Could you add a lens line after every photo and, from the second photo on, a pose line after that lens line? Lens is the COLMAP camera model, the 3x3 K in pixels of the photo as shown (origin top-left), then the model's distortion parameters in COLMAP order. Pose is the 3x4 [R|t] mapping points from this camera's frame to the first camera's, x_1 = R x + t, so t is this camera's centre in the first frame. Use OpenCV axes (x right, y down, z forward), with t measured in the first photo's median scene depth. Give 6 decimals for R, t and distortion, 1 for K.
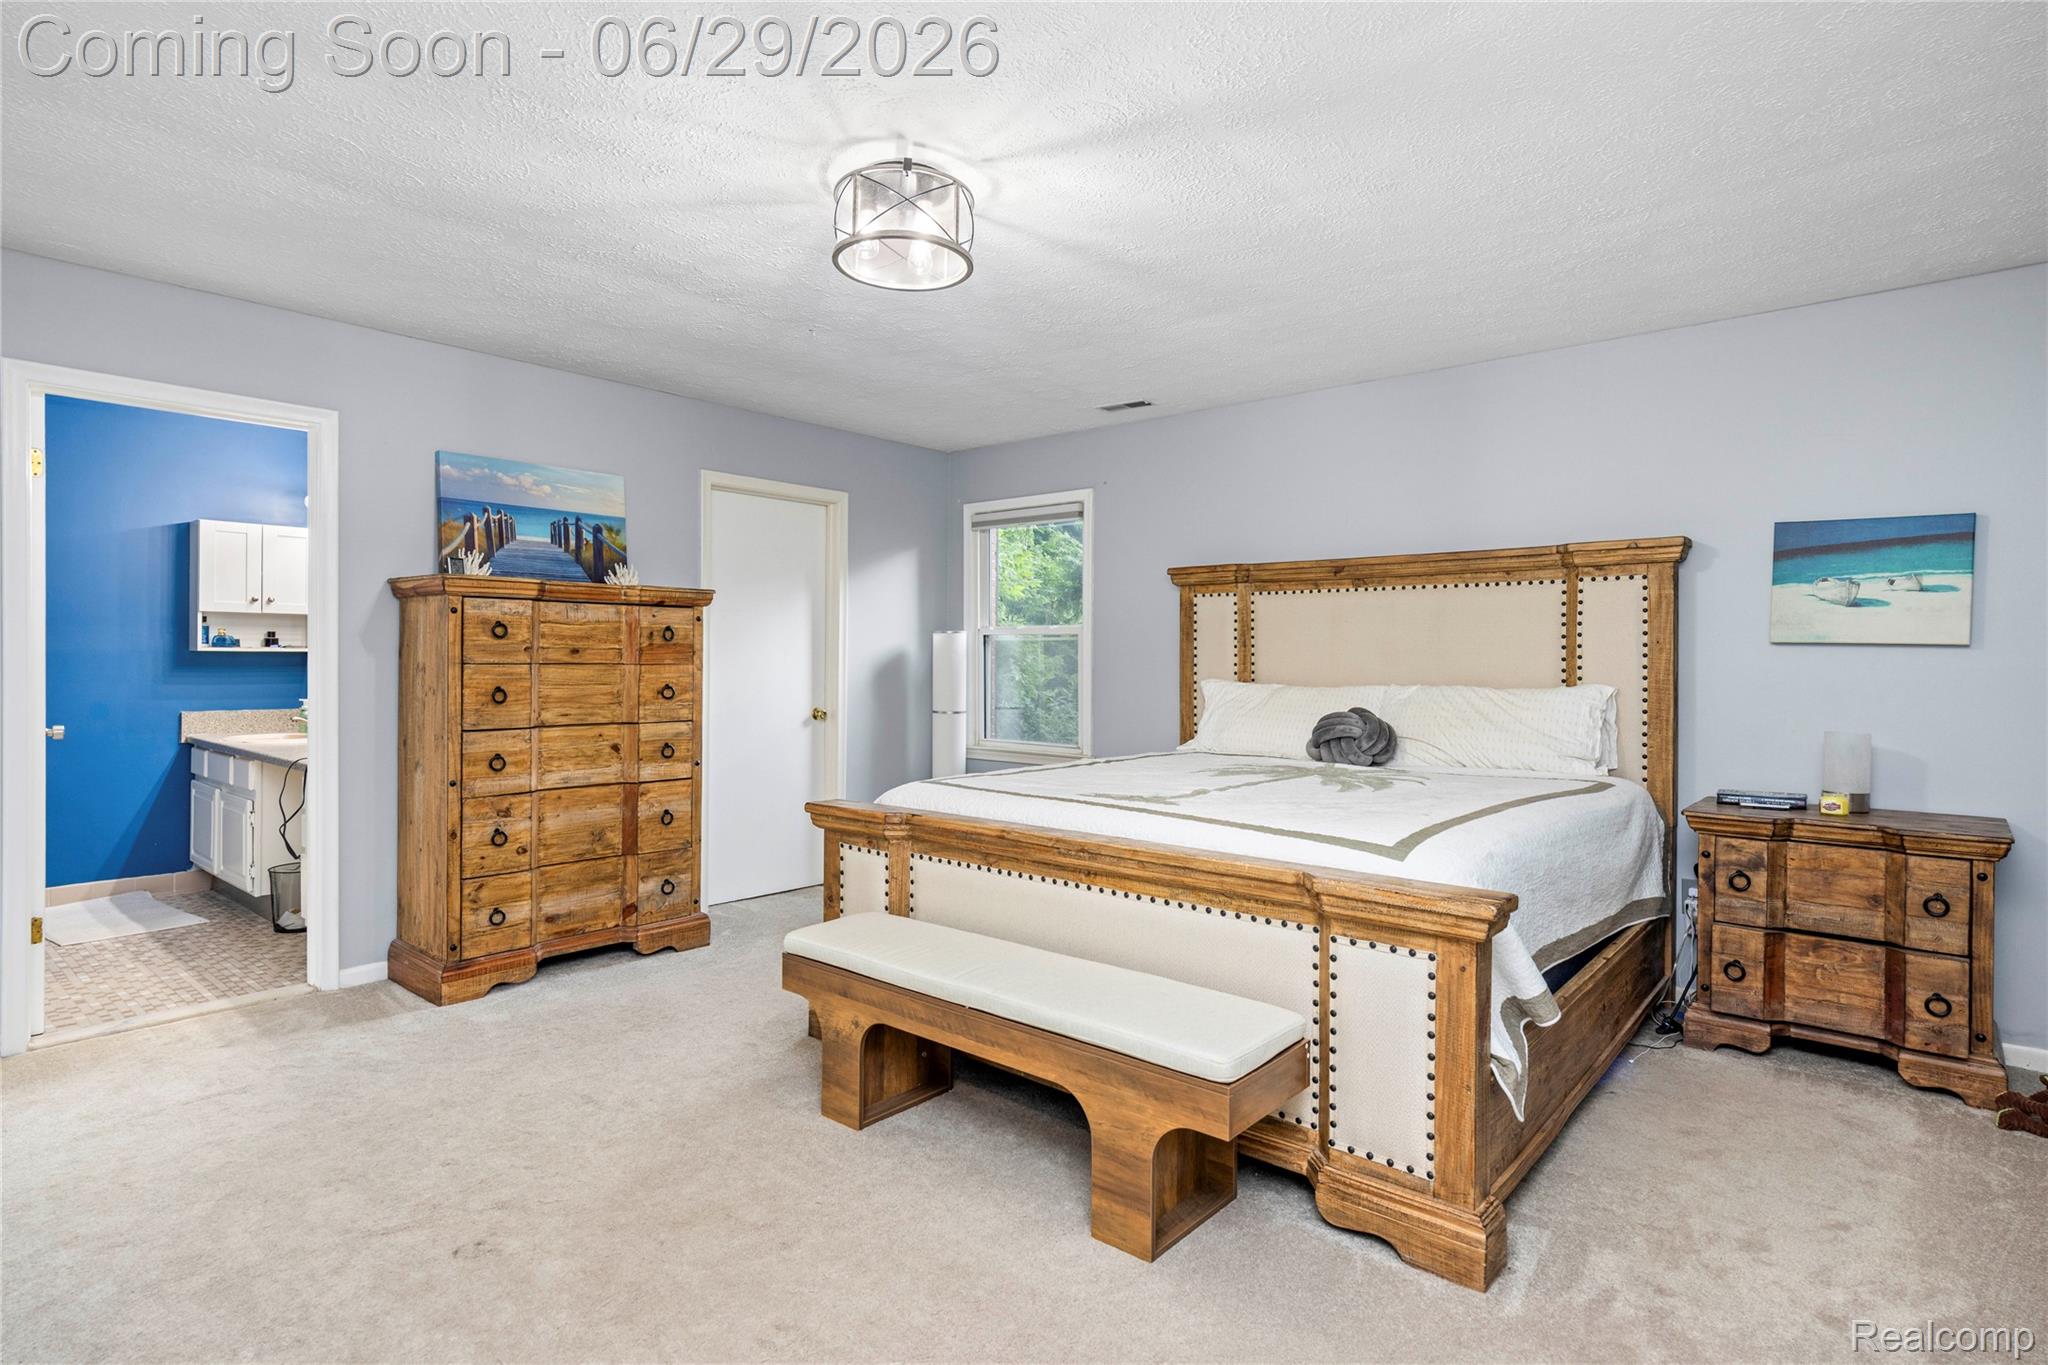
lens RADIAL K [[1054.9, 0, 1018.3], [0, 1054.9, 665.3], [0, 0, 1]] dist [-0.004397, -0.000464]
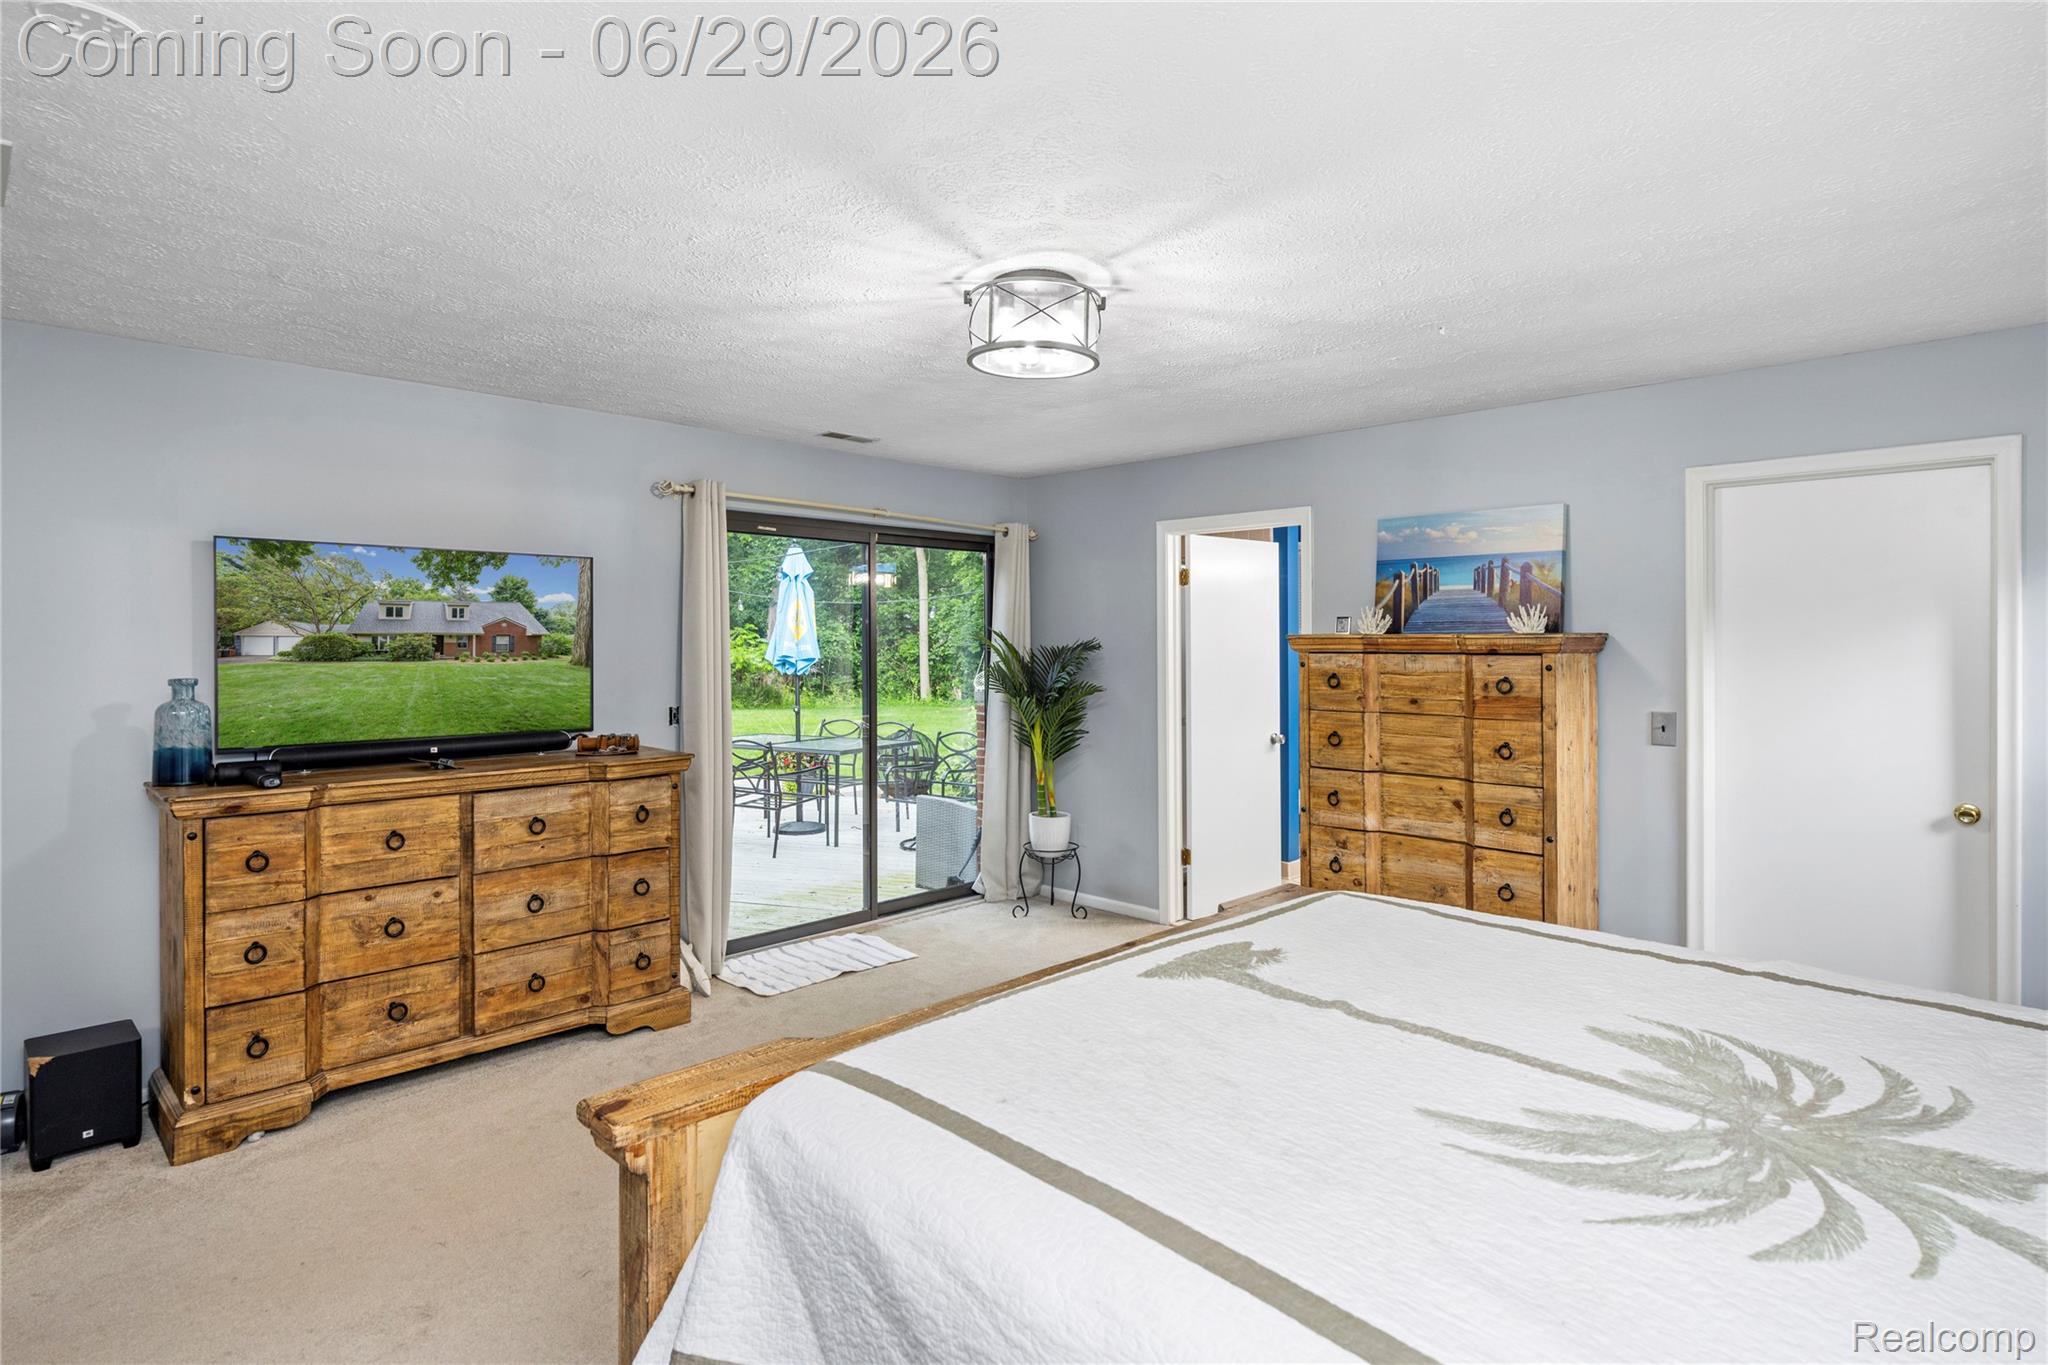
lens RADIAL K [[1054.9, 0, 1016.8], [0, 1054.9, 662.5], [0, 0, 1]] dist [-0.004397, -0.000464]
pose [[-0.071550, 0.010284, -0.997384, 0.612616], [-0.008665, 0.999903, 0.010932, -0.058656], [0.997399, 0.009425, -0.071454, 0.690837]]
